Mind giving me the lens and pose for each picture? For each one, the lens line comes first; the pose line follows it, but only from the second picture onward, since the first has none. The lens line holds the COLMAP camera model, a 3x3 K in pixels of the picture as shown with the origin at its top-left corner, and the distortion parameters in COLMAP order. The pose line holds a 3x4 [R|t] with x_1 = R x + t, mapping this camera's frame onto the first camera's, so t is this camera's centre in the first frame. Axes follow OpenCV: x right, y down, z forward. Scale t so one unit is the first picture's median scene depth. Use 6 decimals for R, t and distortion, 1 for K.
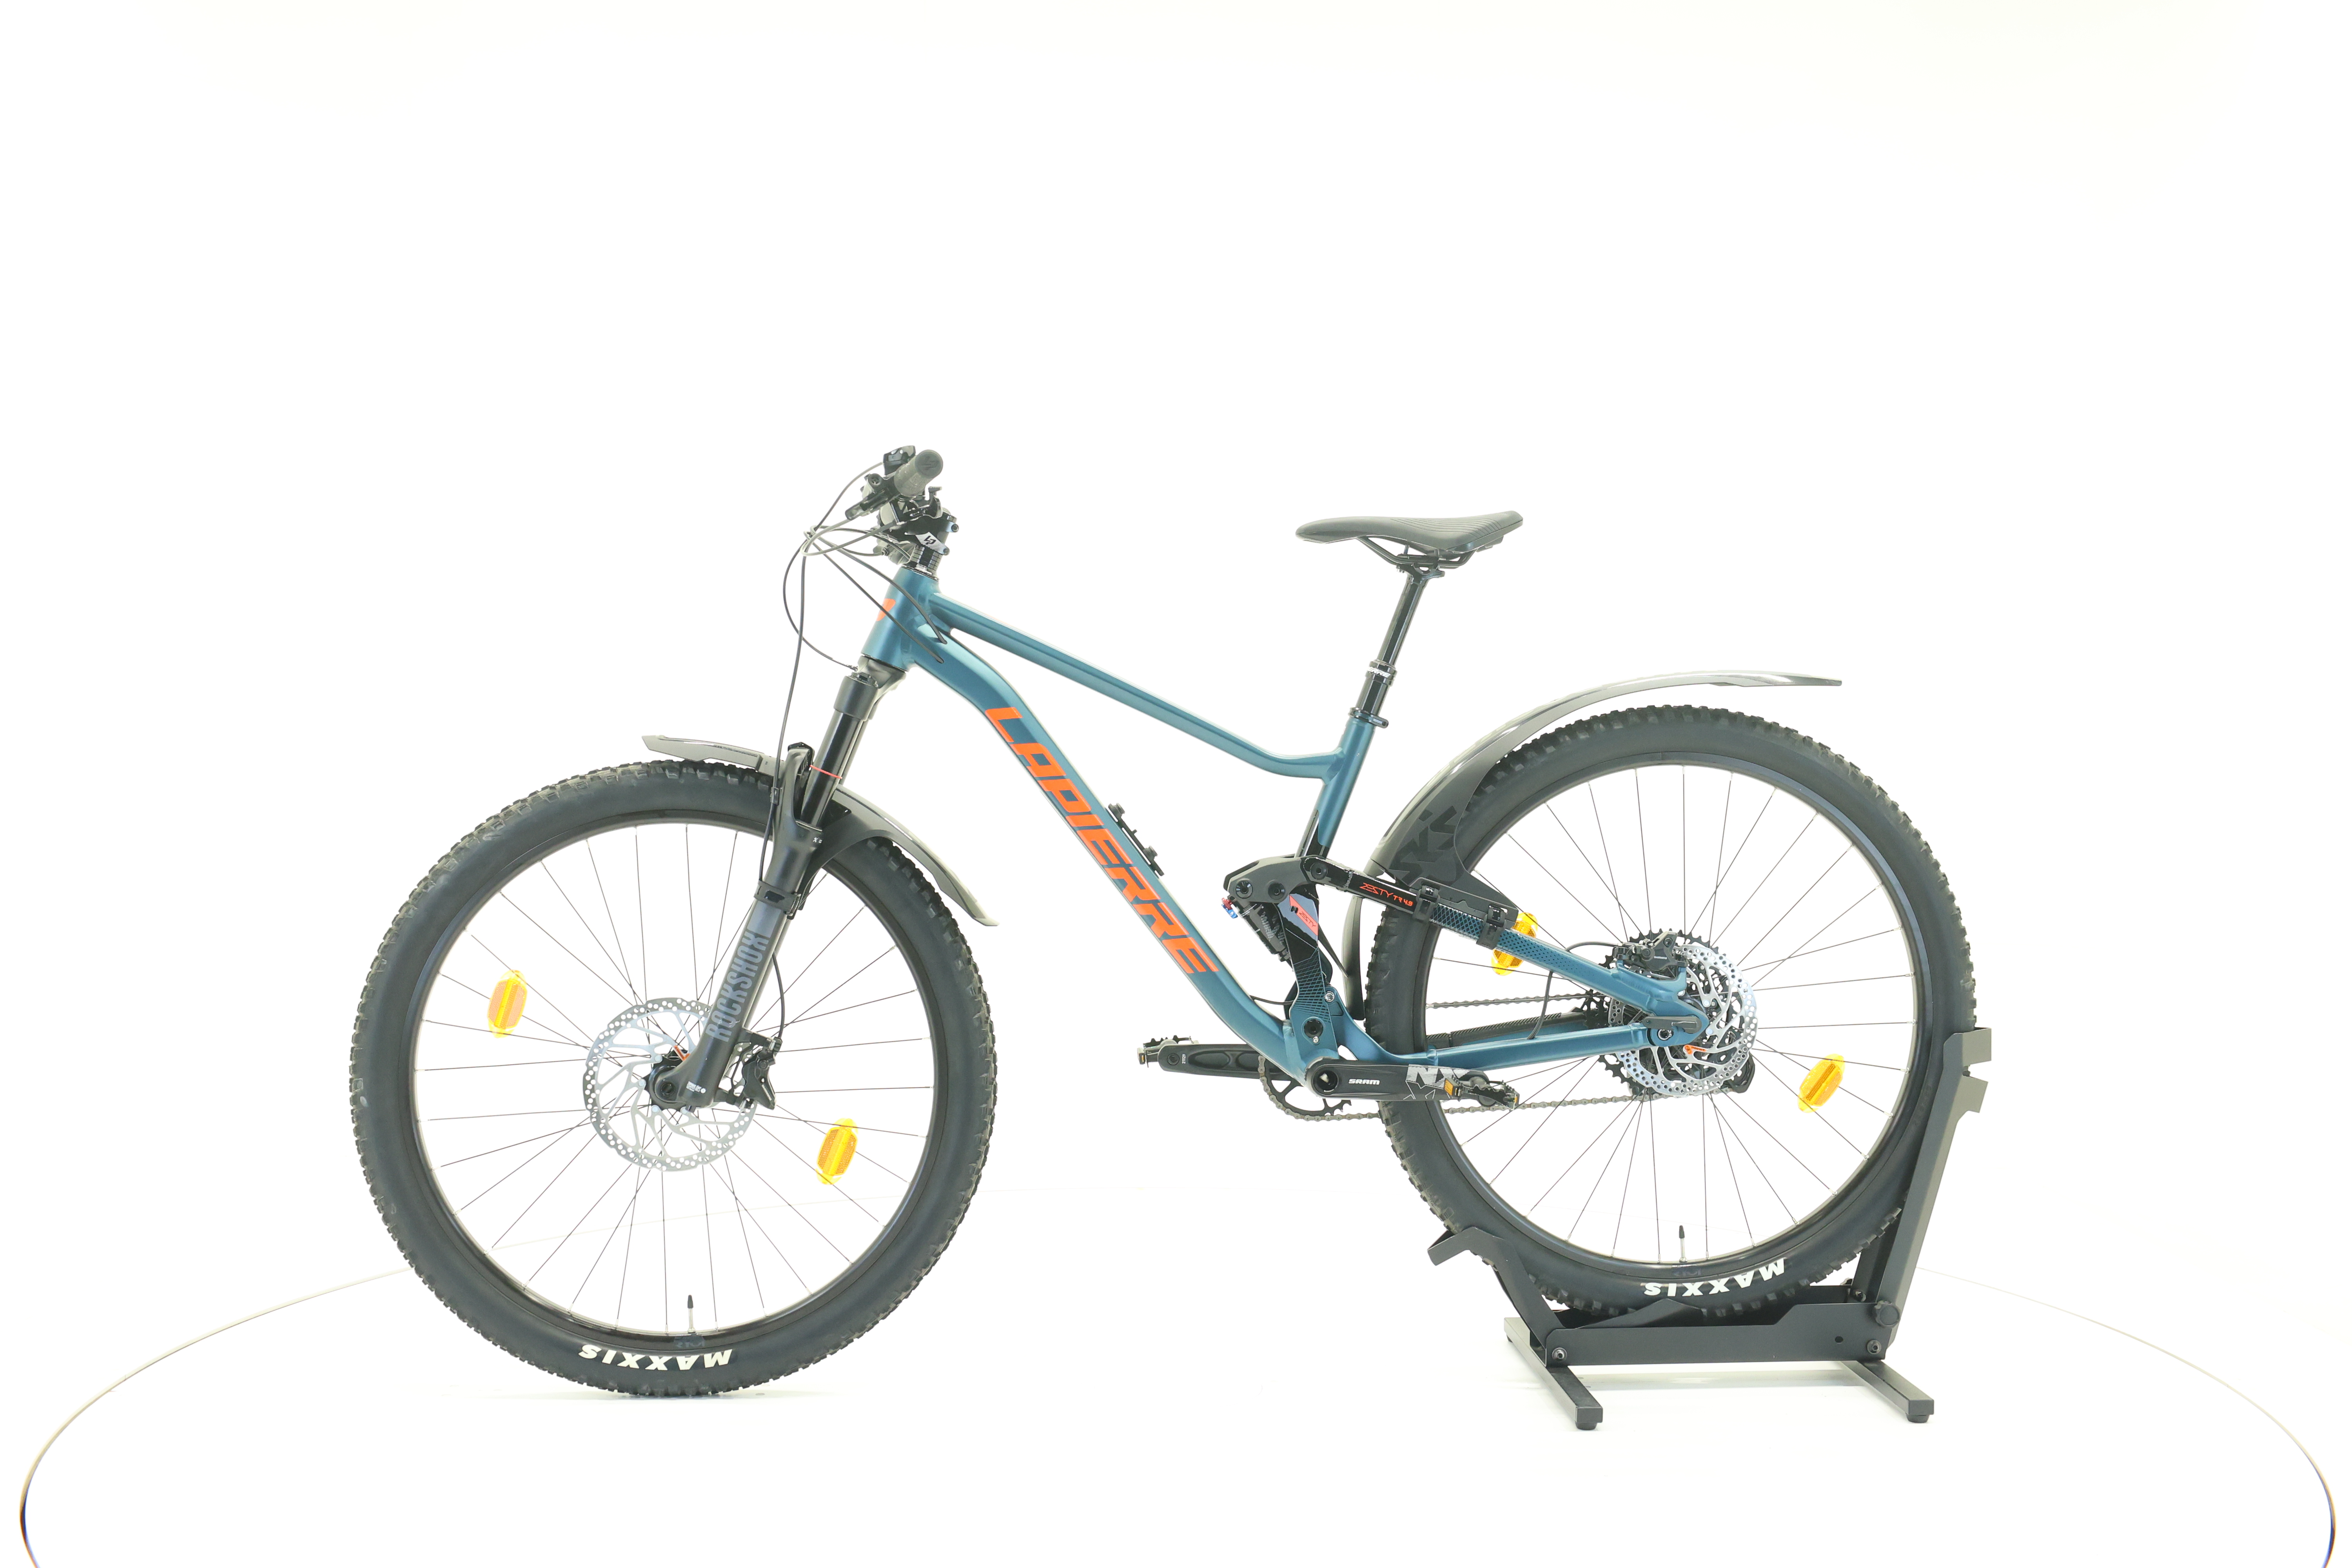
lens RADIAL K [[2497.7, 0, 1176.0], [0, 2497.7, 784.0], [0, 0, 1]] dist [-0.005682, 0.007324]
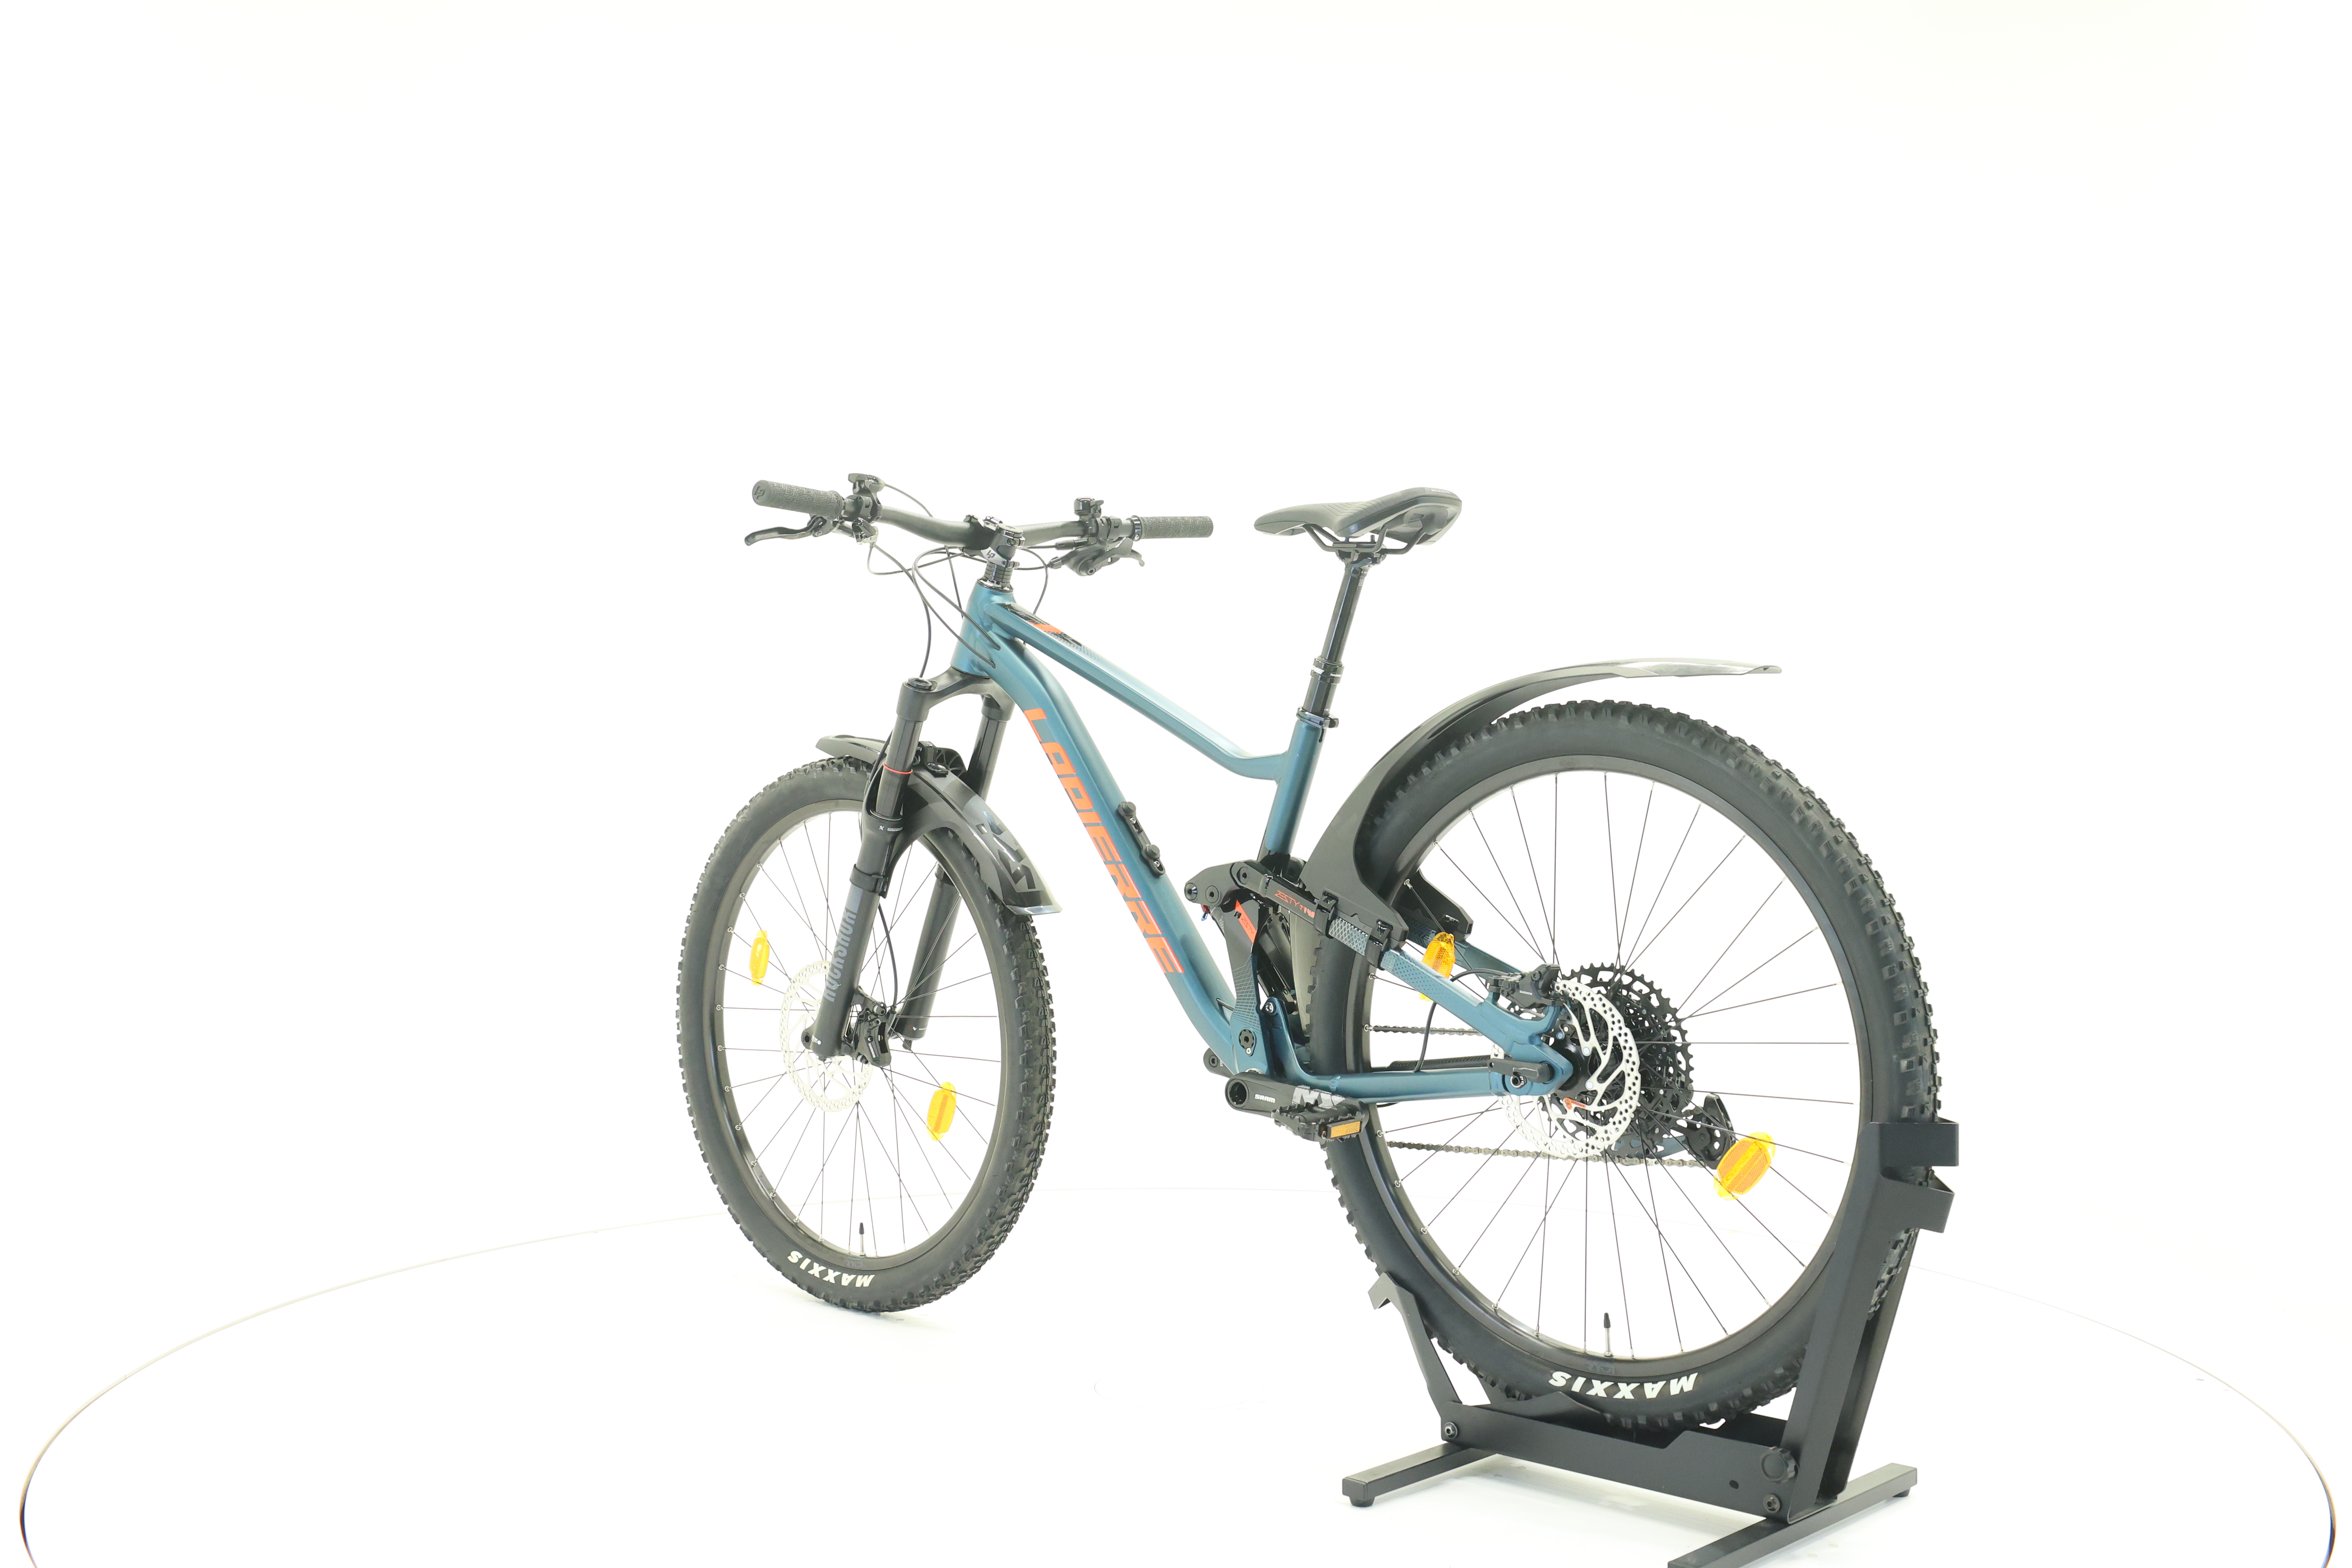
lens RADIAL K [[2497.7, 0, 1176.0], [0, 2497.7, 784.0], [0, 0, 1]] dist [-0.005682, 0.007324]
pose [[0.686563, 0.016185, -0.726891, 0.723425], [-0.010148, 0.999868, 0.012679, -0.012553], [0.727000, -0.001329, 0.686636, 0.313449]]
